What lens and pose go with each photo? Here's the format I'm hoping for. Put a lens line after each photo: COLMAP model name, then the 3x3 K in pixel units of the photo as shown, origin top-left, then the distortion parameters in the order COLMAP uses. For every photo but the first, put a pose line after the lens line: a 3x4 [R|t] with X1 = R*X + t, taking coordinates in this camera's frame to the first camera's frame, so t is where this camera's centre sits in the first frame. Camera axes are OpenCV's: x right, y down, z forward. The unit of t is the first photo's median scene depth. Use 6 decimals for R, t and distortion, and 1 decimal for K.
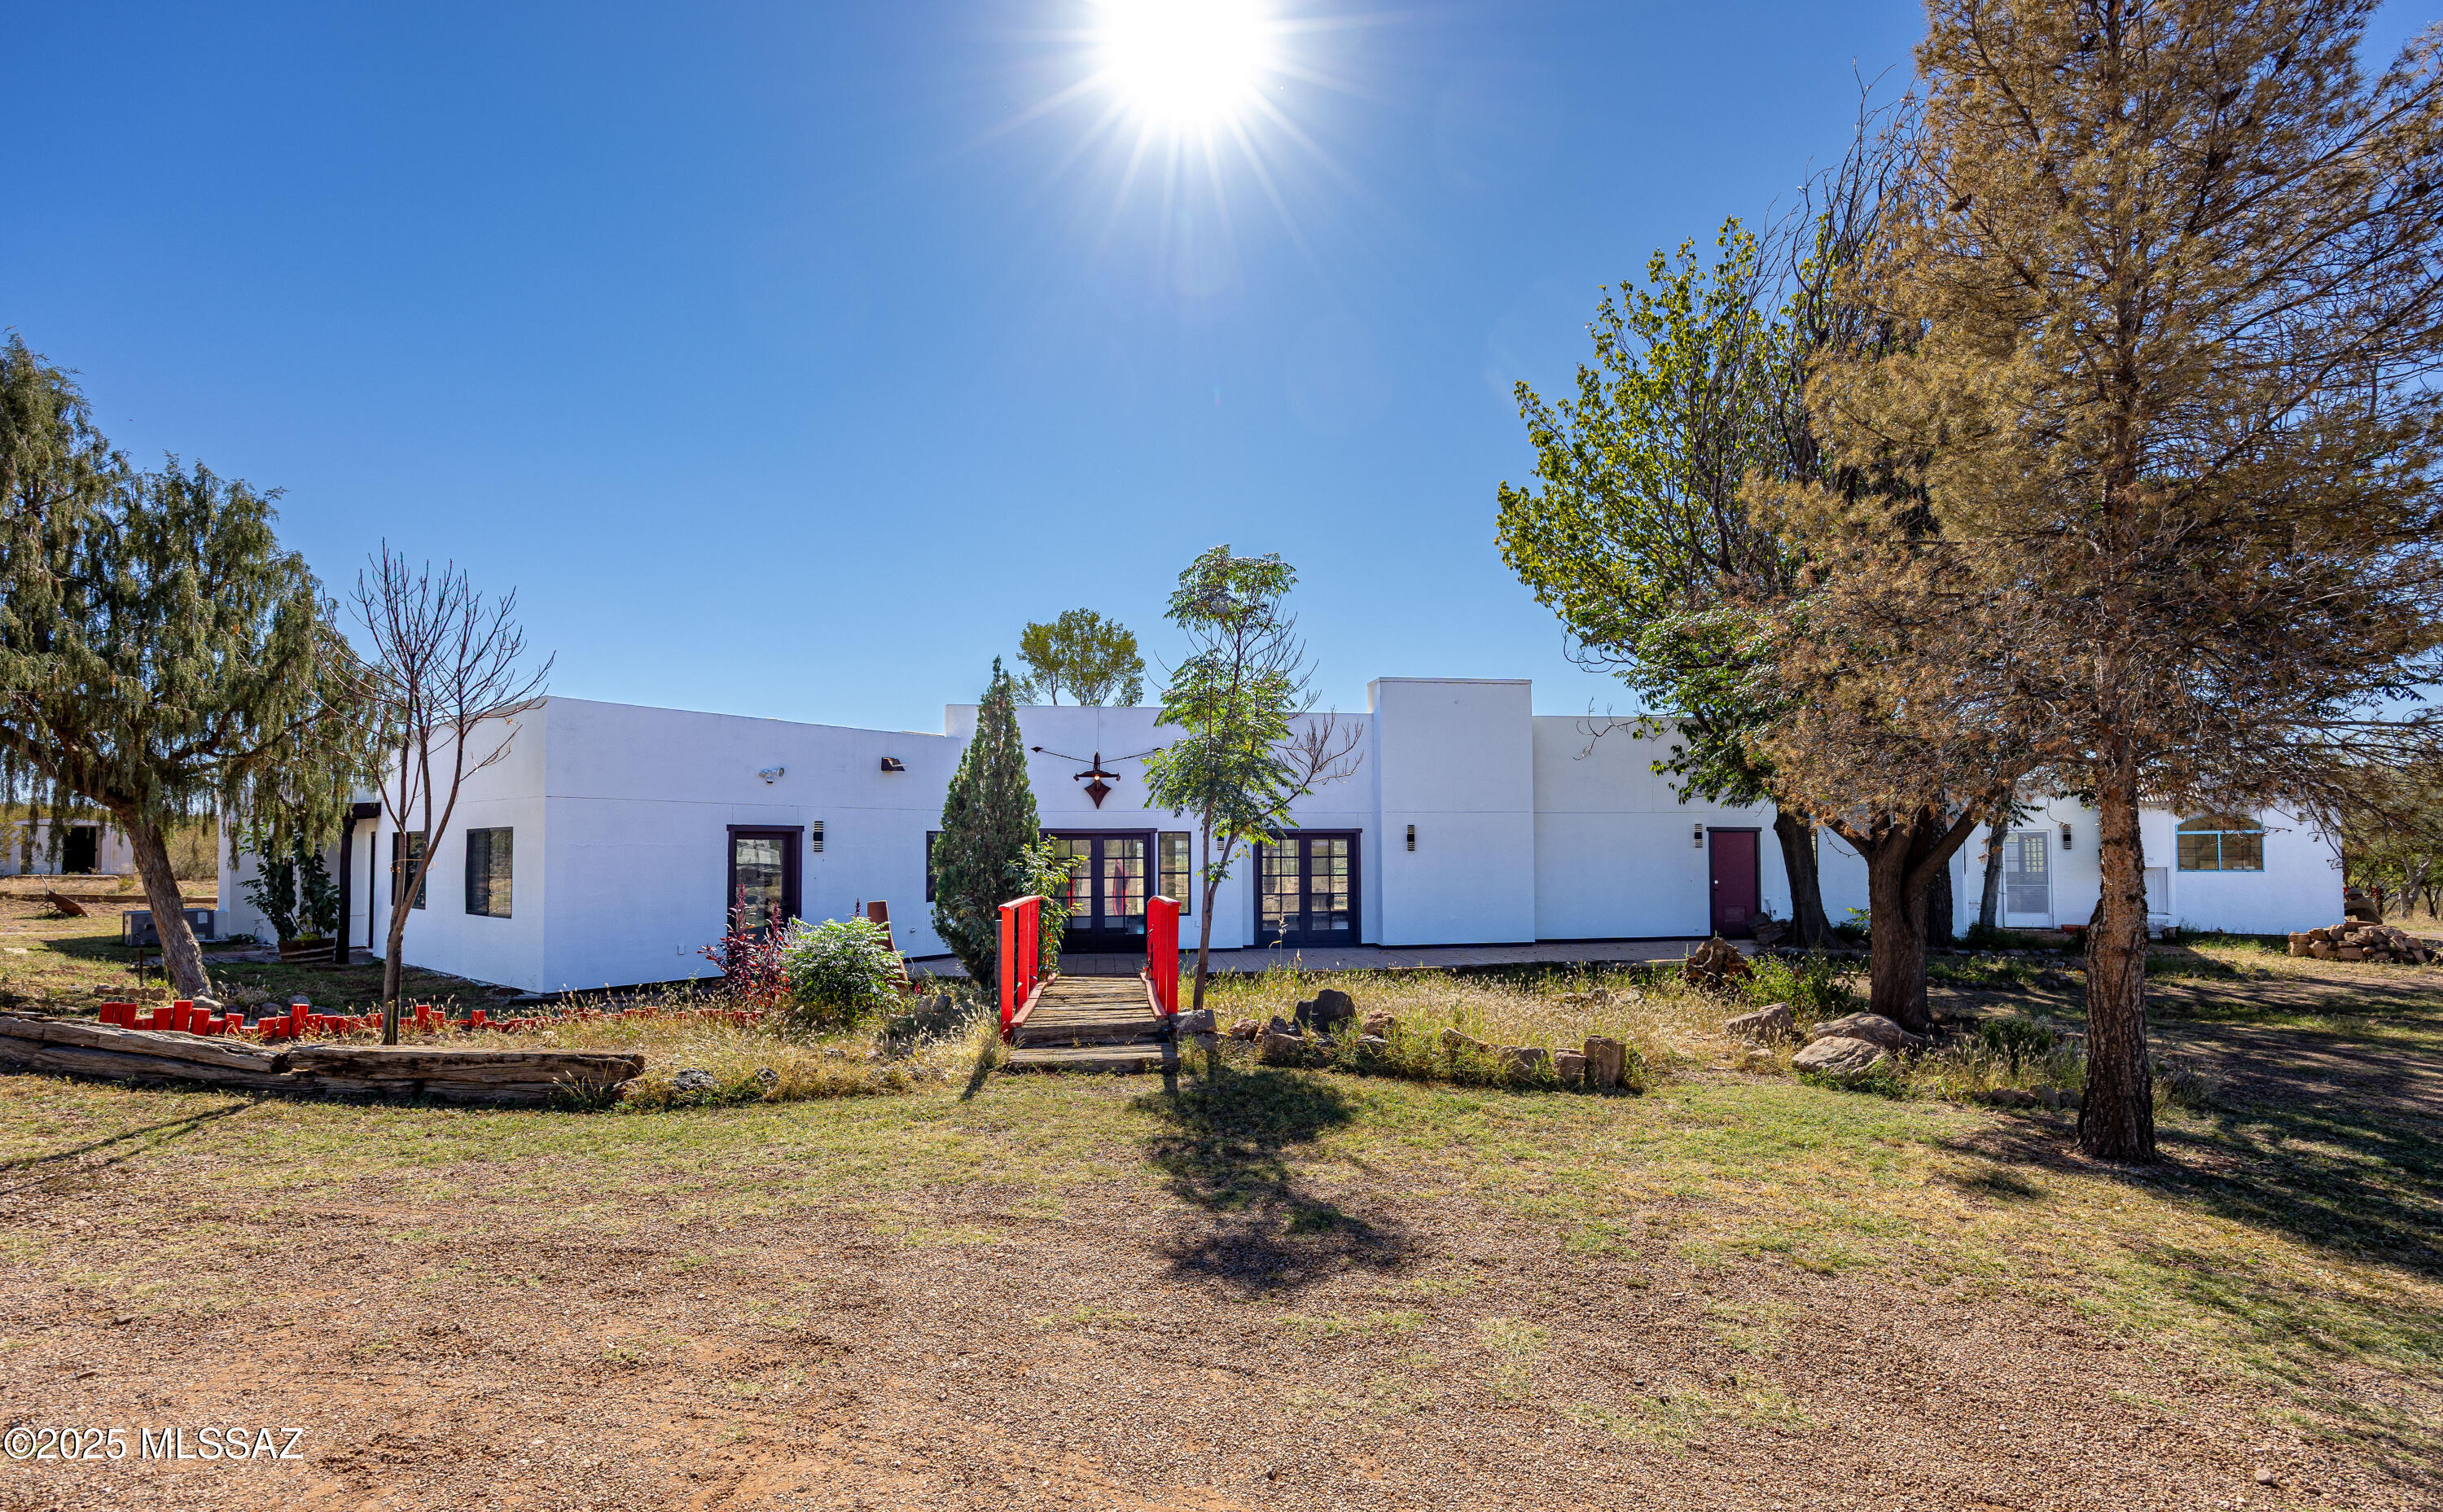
lens RADIAL K [[1864.4, 0, 1221.5], [0, 1864.4, 756.0], [0, 0, 1]] dist [0.000476, 0.000787]
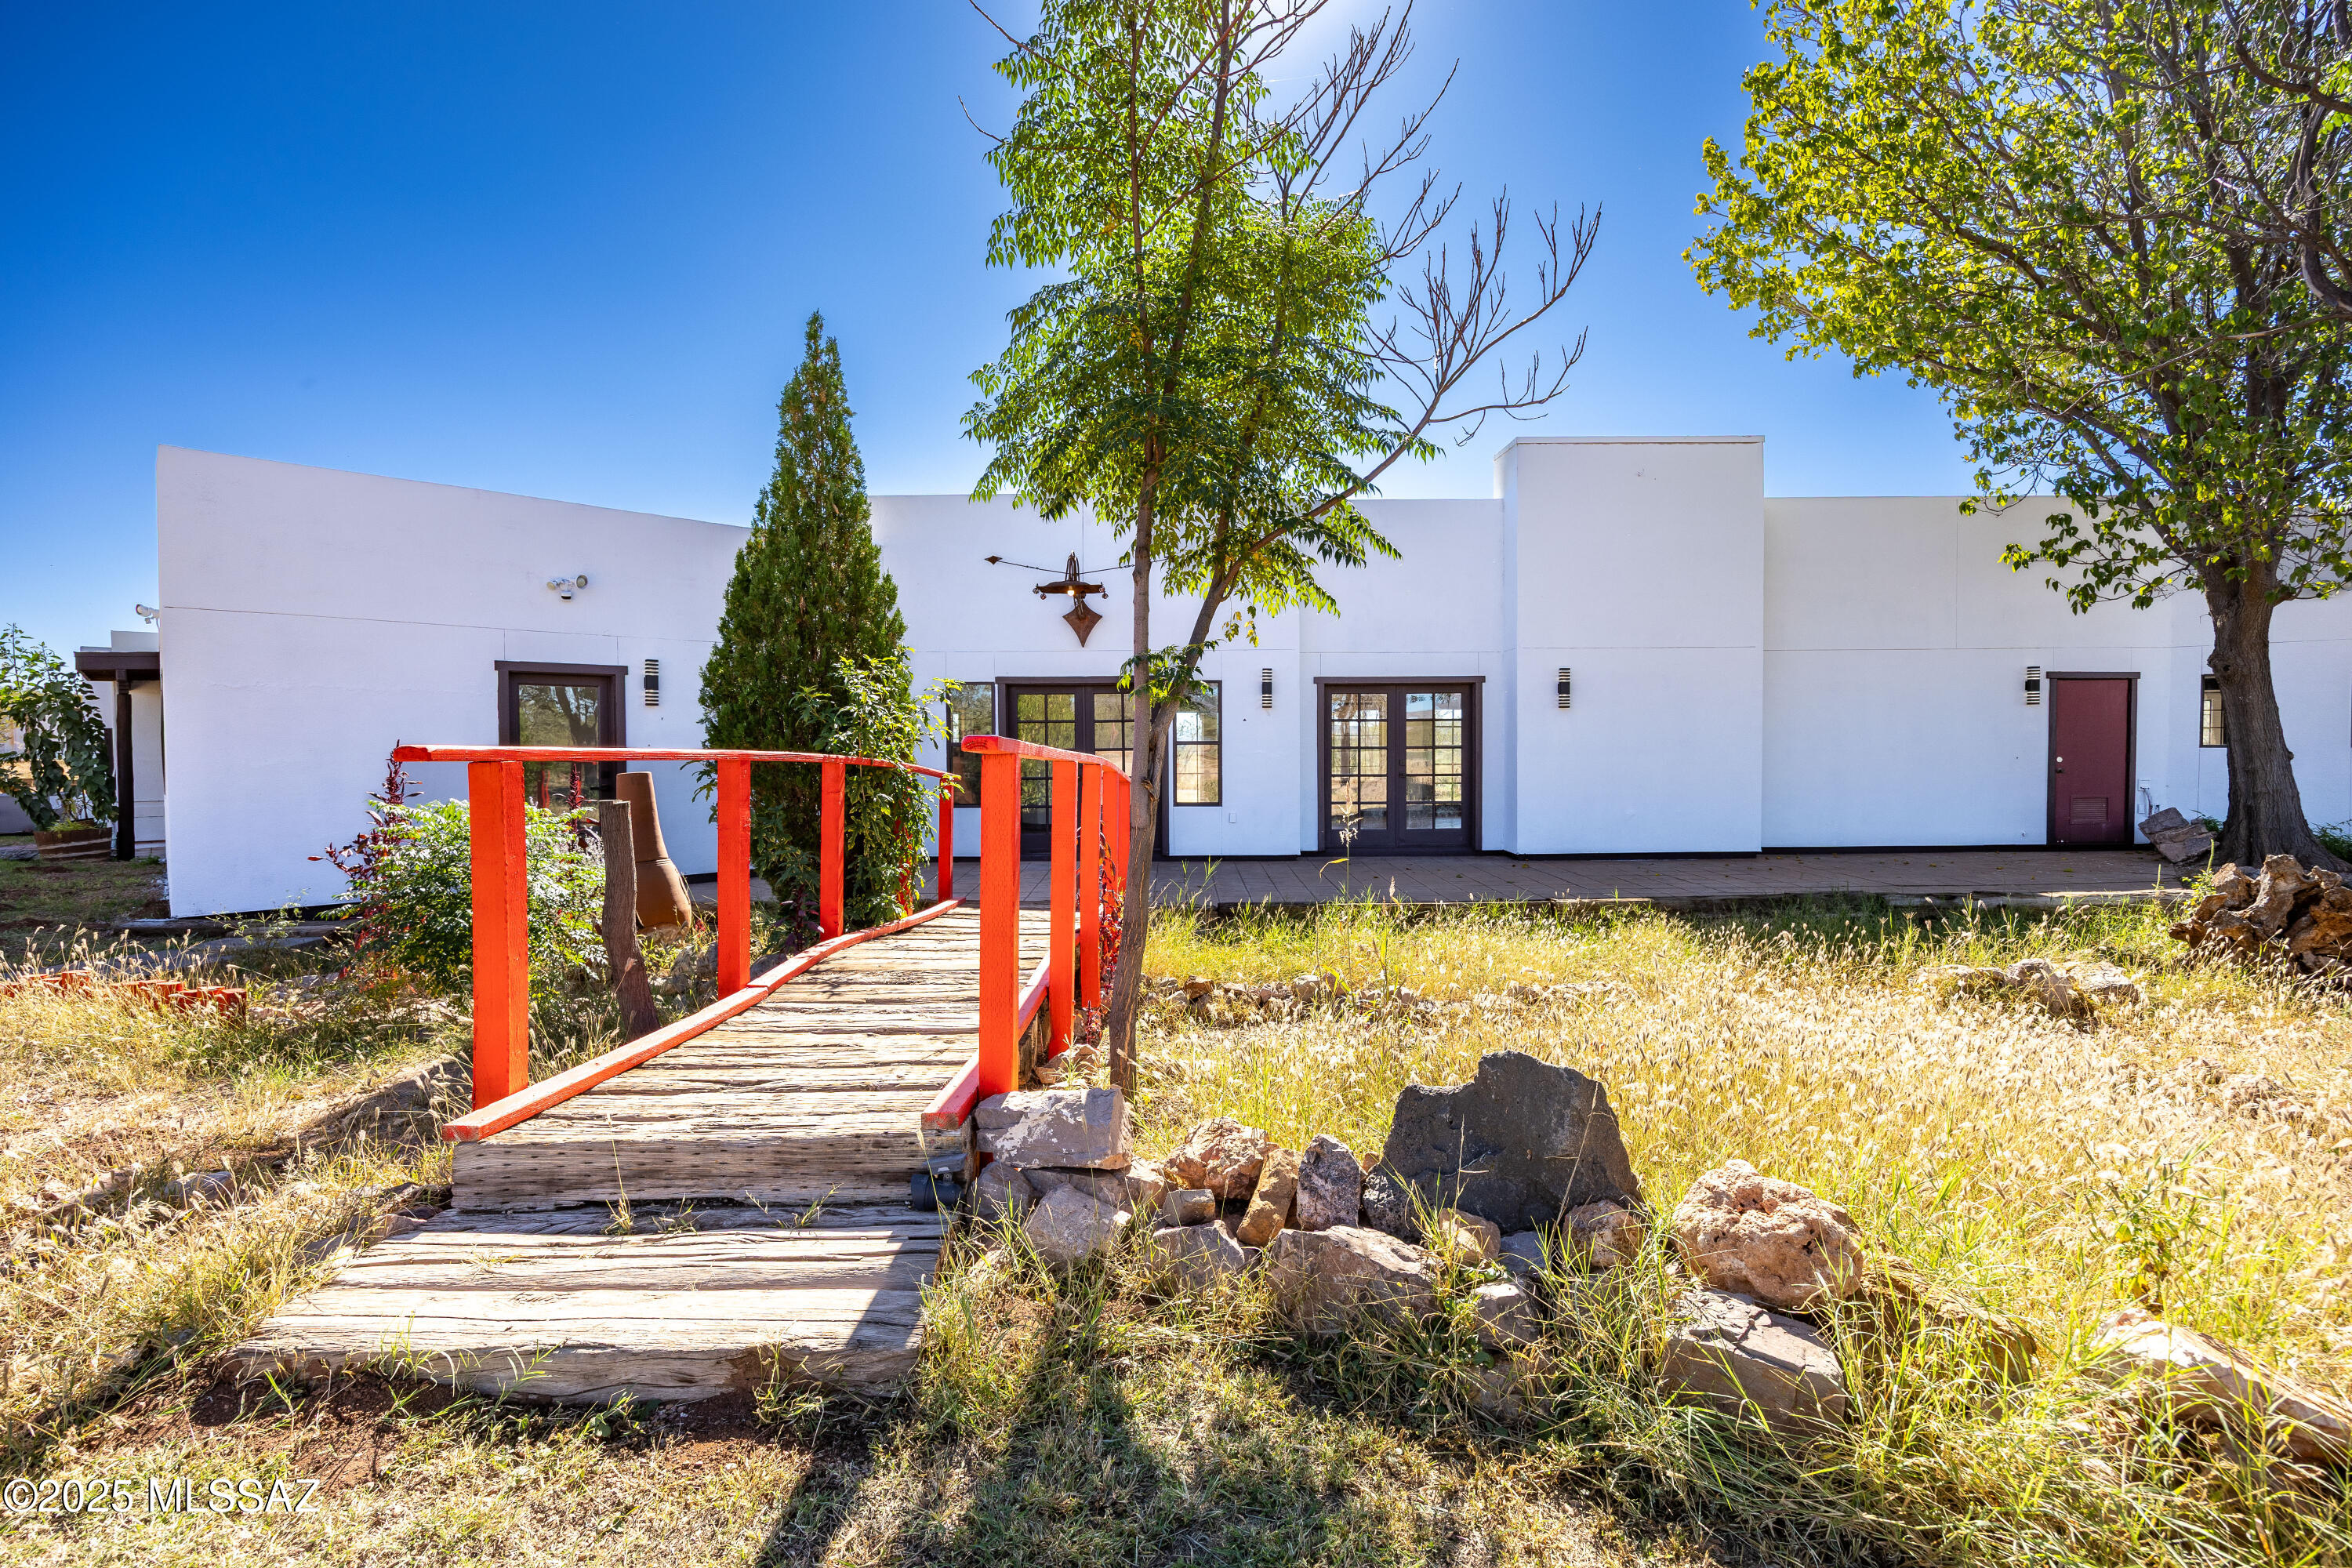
lens RADIAL K [[1042.7, 0, 1176.0], [0, 1042.7, 784.0], [0, 0, 1]] dist [-0.002239, -0.000133]
pose [[0.988992, 0.002807, -0.147944, 0.022843], [0.005146, 0.998563, 0.053346, 0.057959], [0.147881, -0.053520, 0.987556, 0.633071]]
